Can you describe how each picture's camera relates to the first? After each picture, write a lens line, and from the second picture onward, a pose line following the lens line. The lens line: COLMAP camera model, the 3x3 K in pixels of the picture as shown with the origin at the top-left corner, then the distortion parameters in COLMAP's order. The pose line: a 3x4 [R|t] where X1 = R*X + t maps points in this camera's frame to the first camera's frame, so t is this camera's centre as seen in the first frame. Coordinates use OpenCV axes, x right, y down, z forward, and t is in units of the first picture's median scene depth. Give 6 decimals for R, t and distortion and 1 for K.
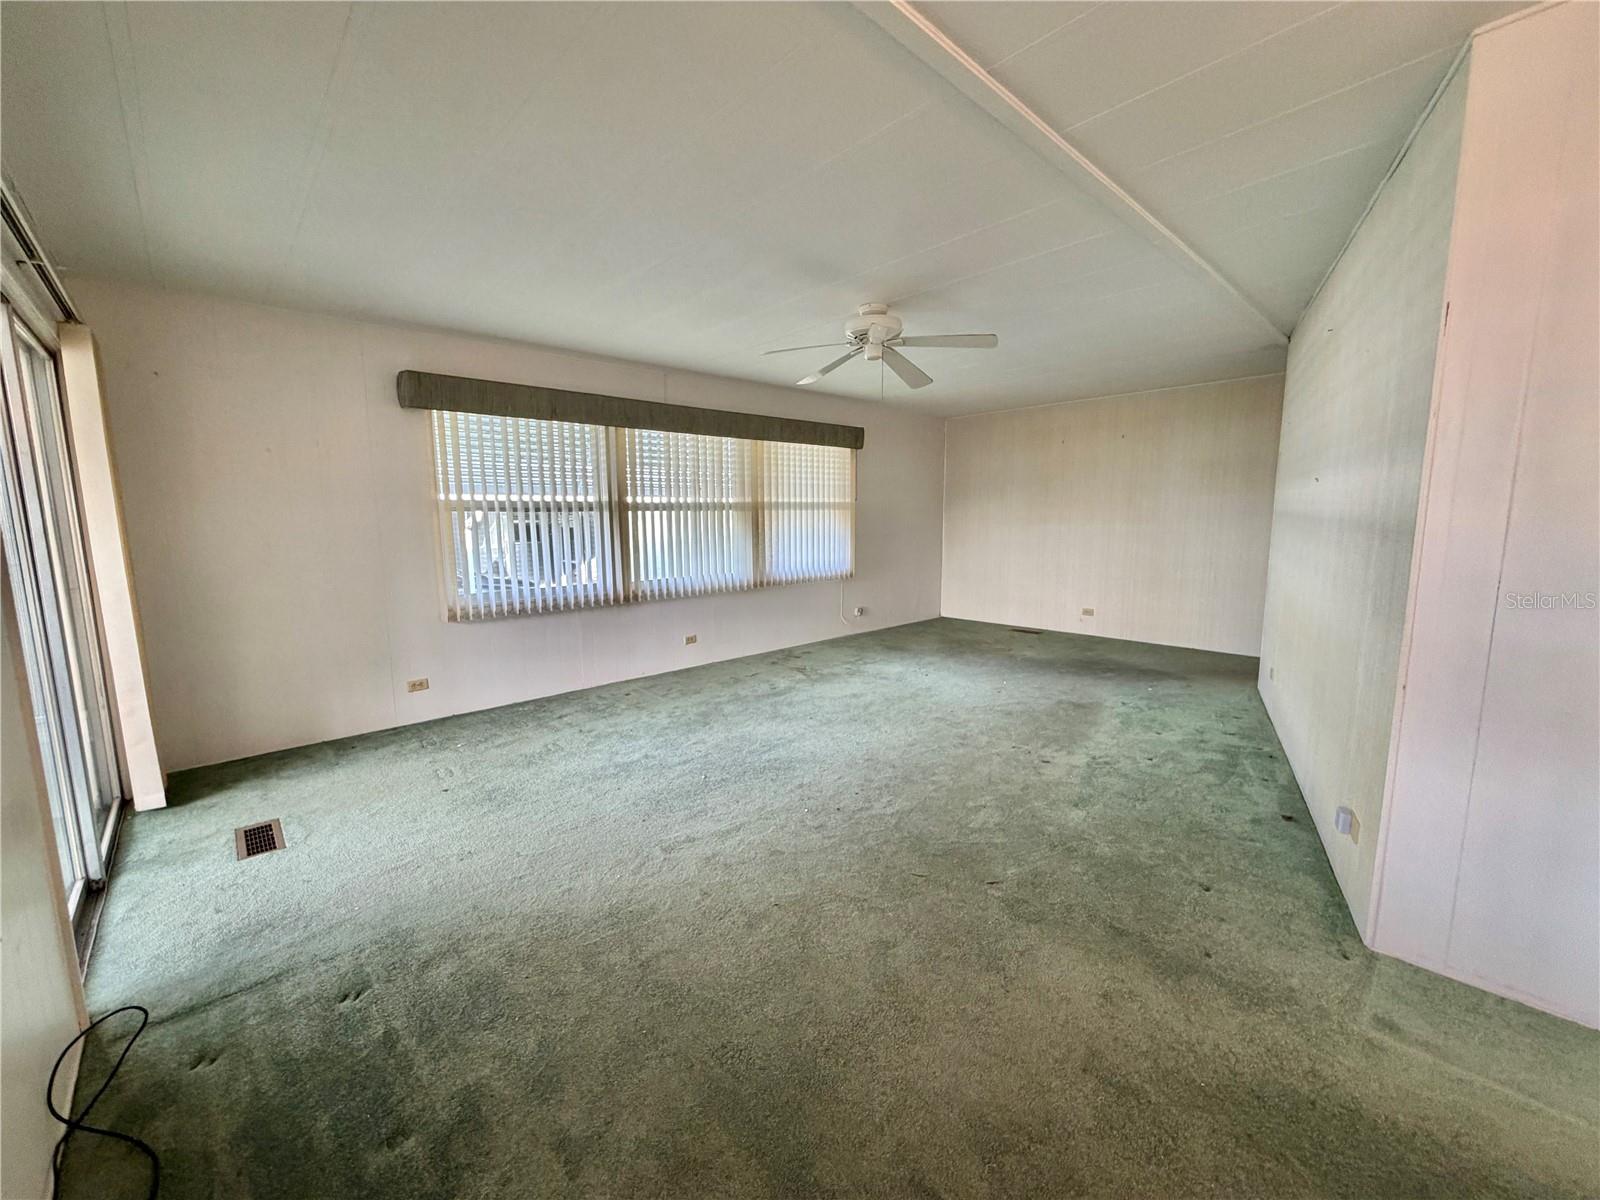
lens RADIAL K [[636.7, 0, 800.0], [0, 636.7, 600.0], [0, 0, 1]] dist [-0.001664, -0.000437]
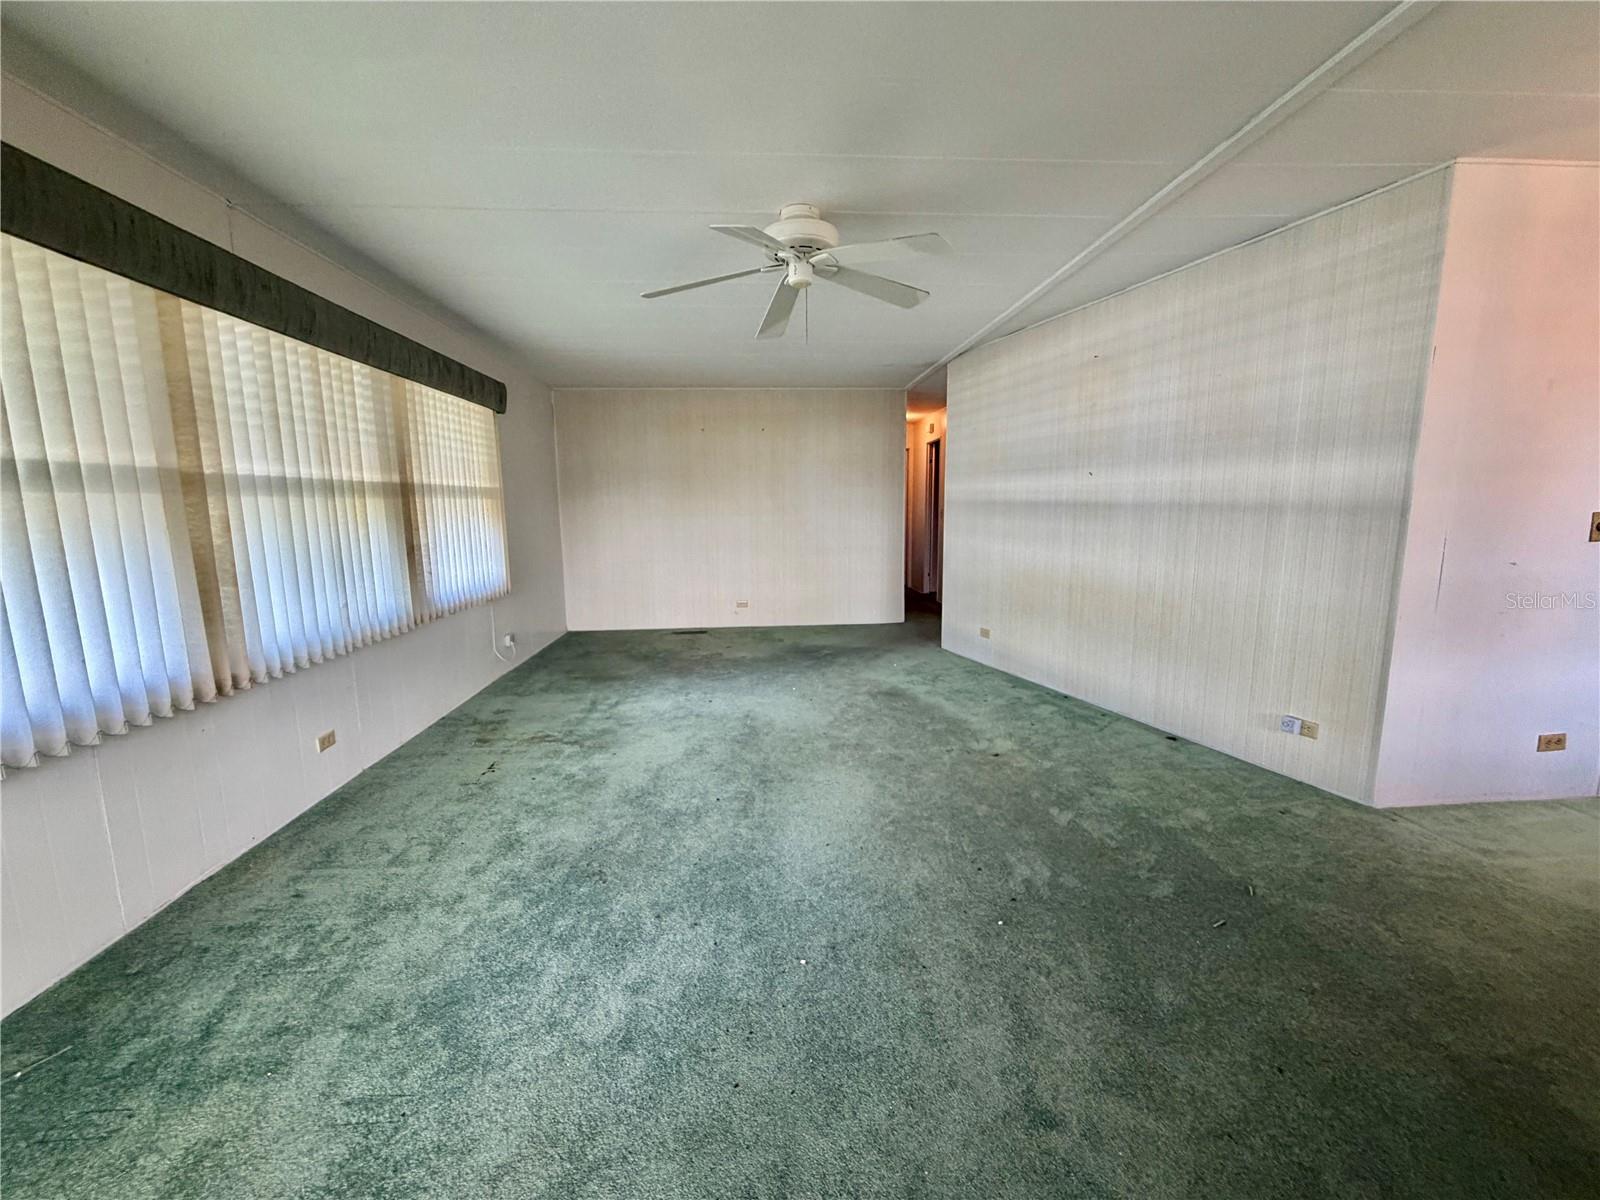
lens RADIAL K [[636.7, 0, 800.0], [0, 636.7, 600.0], [0, 0, 1]] dist [-0.001664, -0.000437]
pose [[0.633188, -0.111881, 0.765870, -0.337897], [0.107905, 0.992595, 0.055791, -0.043516], [-0.766440, 0.047315, 0.640571, 0.387770]]
